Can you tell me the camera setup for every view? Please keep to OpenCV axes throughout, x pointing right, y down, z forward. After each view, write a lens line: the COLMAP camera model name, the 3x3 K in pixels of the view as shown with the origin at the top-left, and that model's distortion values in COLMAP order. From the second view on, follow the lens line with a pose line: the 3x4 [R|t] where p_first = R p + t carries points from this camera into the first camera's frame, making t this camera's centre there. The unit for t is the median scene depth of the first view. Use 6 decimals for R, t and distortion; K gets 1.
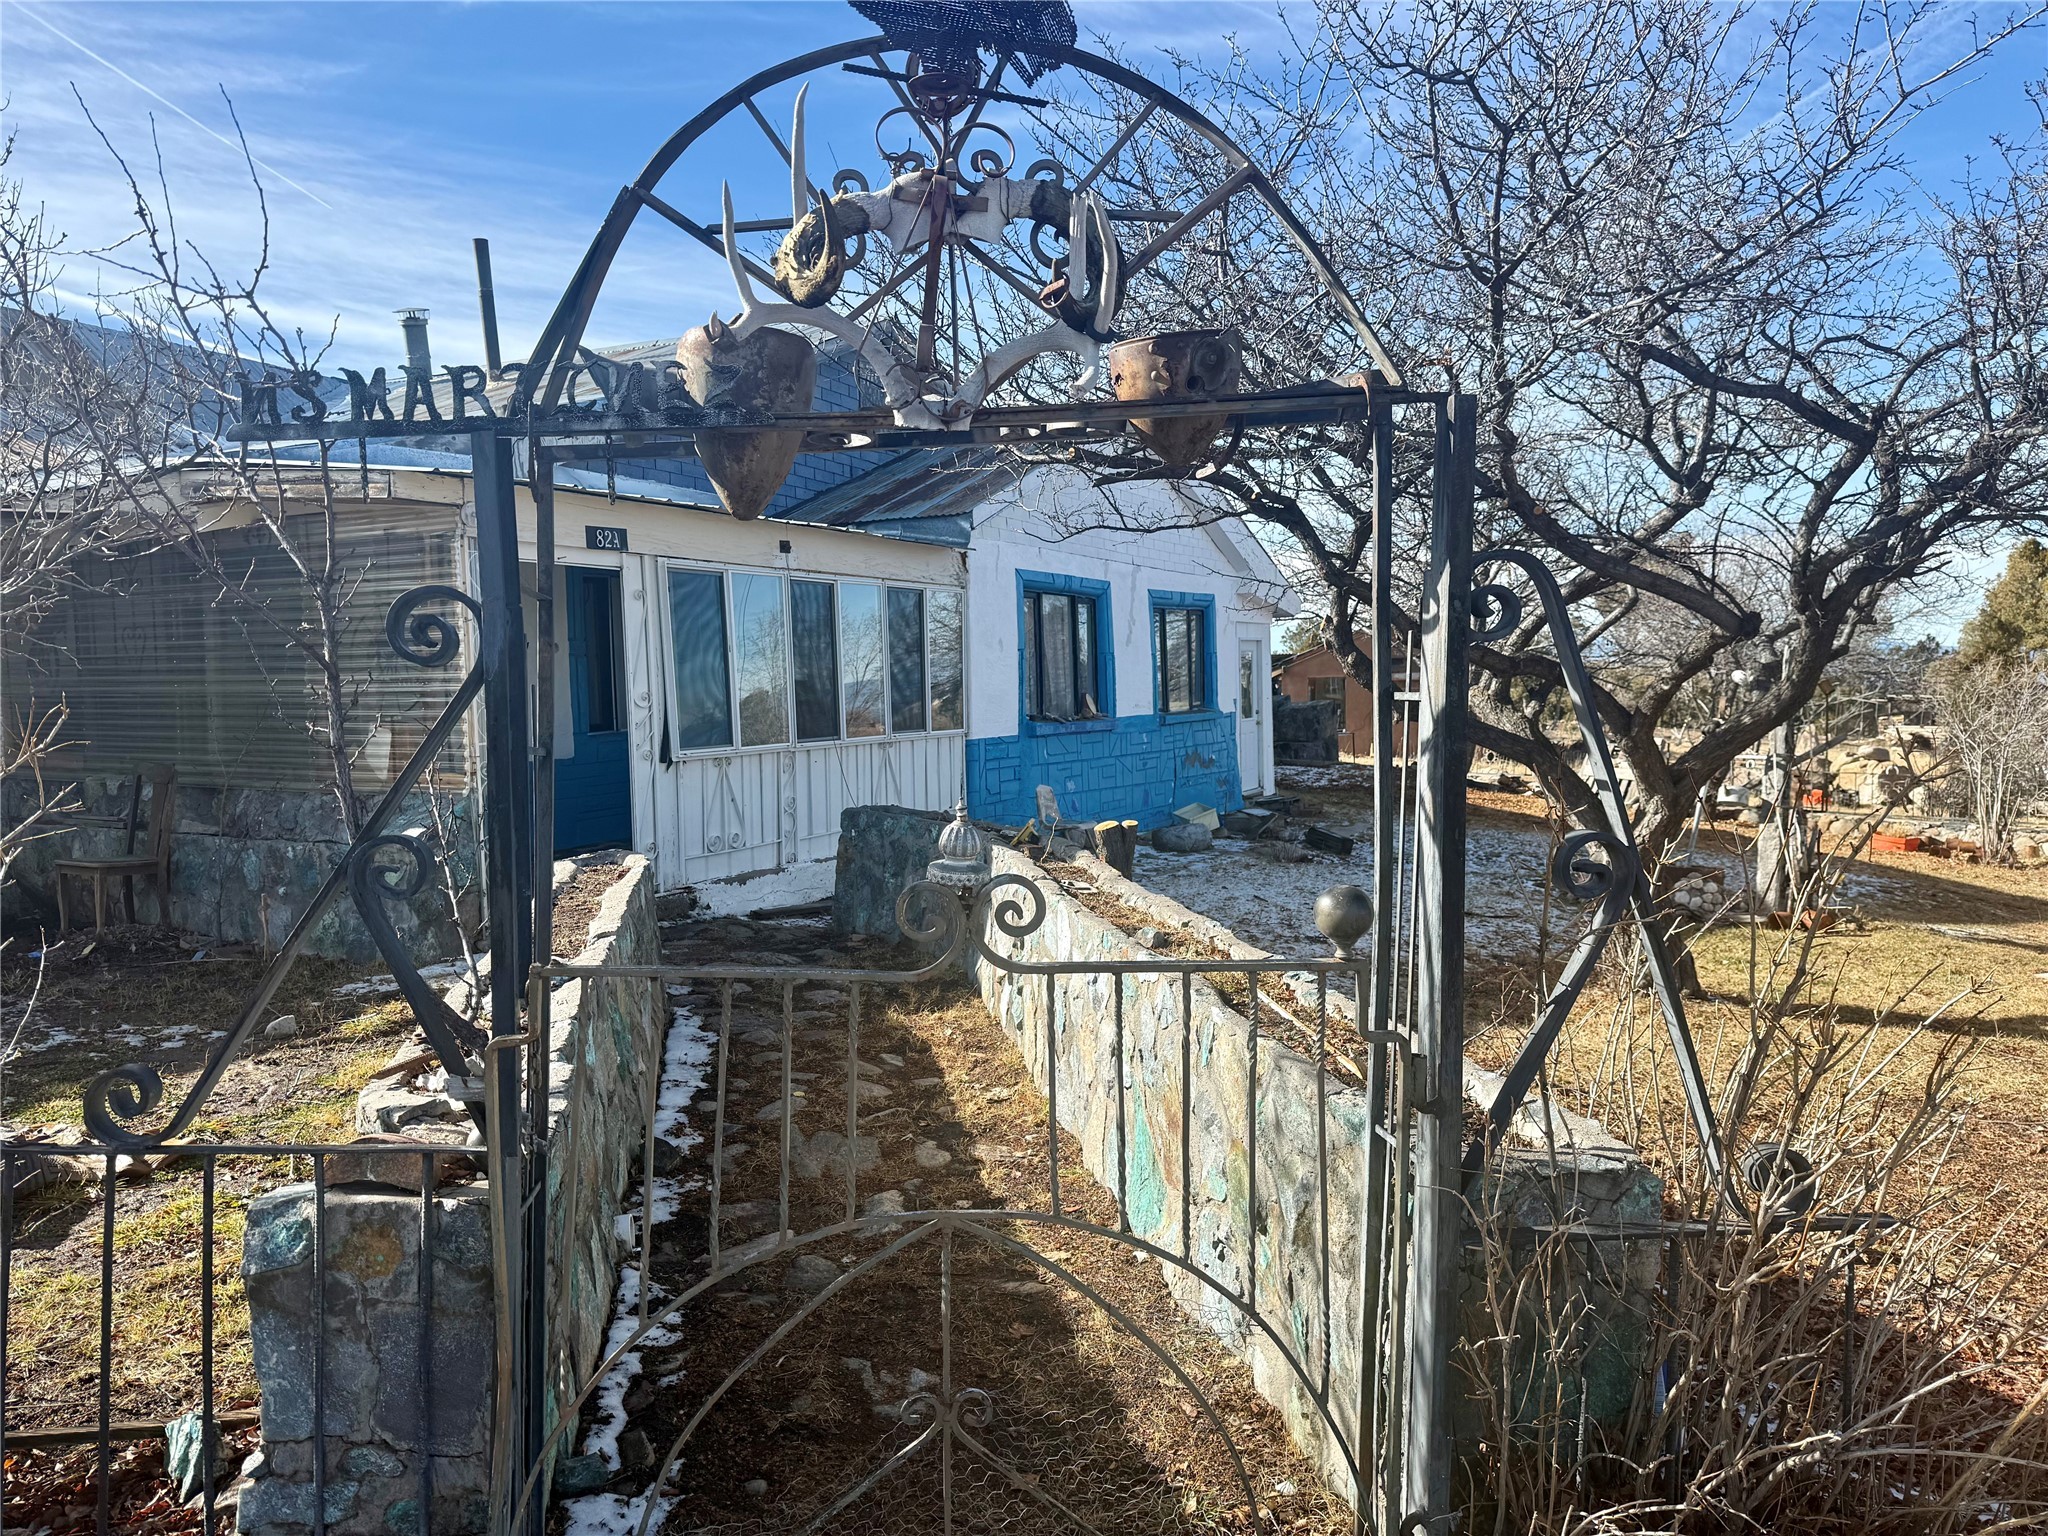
lens RADIAL K [[1436.2, 0, 1013.5], [0, 1436.2, 771.6], [0, 0, 1]] dist [0.083835, -0.117827]
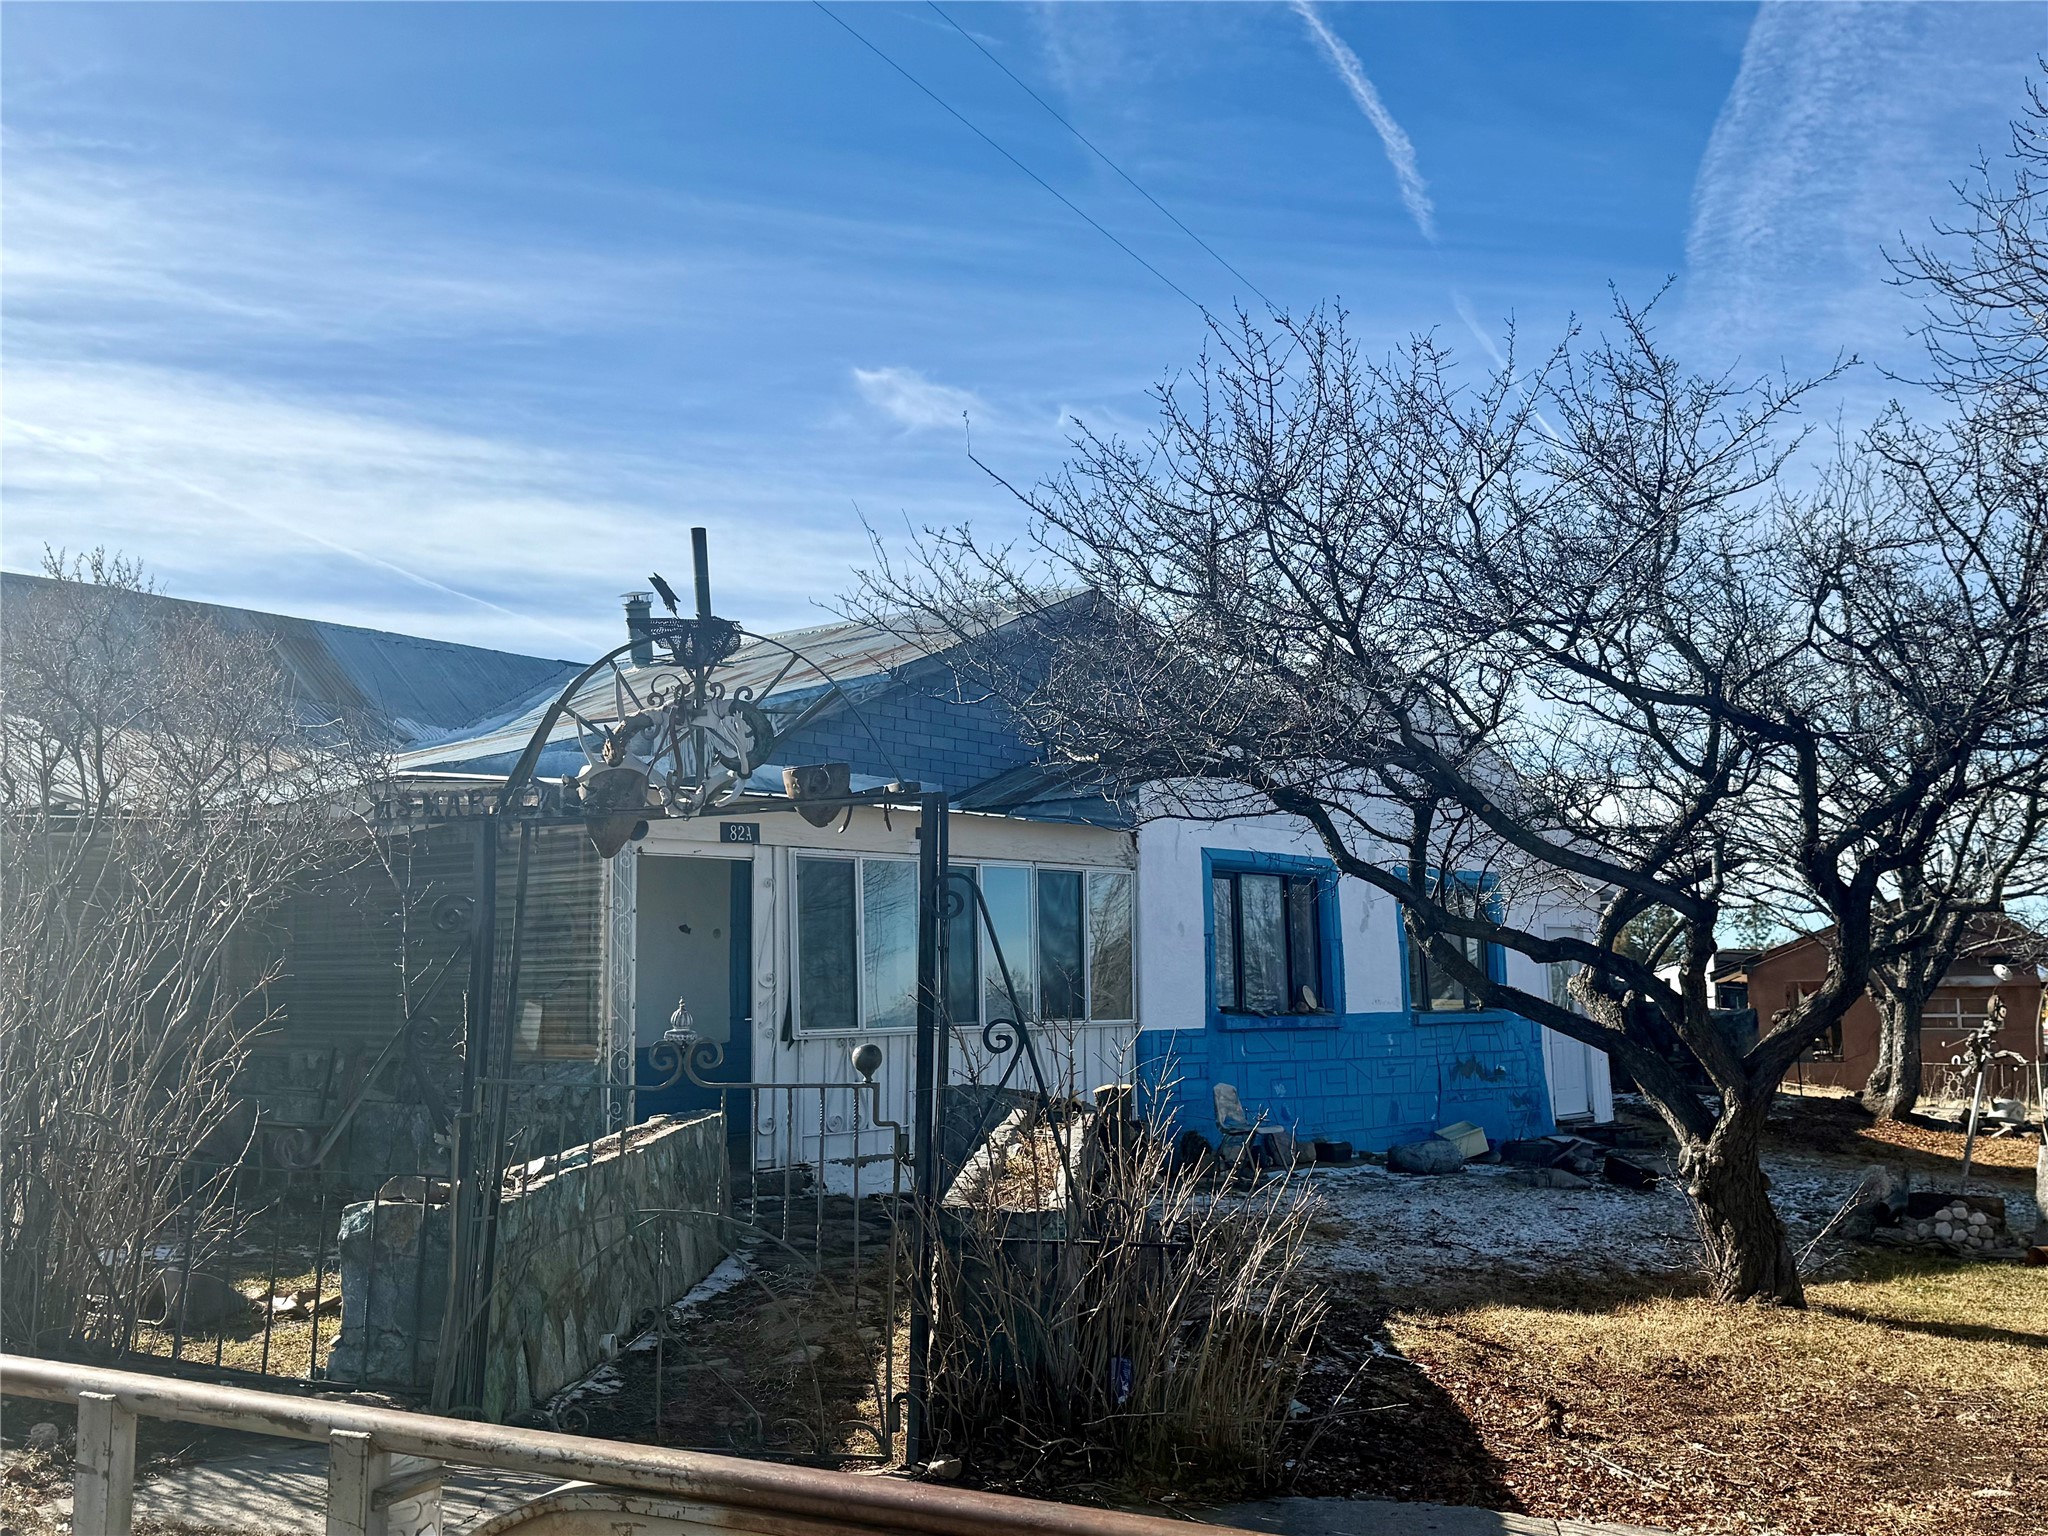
lens RADIAL K [[2011.0, 0, 1023.2], [0, 2011.0, 759.5], [0, 0, 1]] dist [0.276787, -0.702561]
pose [[0.973375, -0.019014, -0.228430, 0.292374], [-0.020988, 0.984974, -0.171423, 0.045212], [0.228257, 0.171653, 0.958350, -0.451796]]
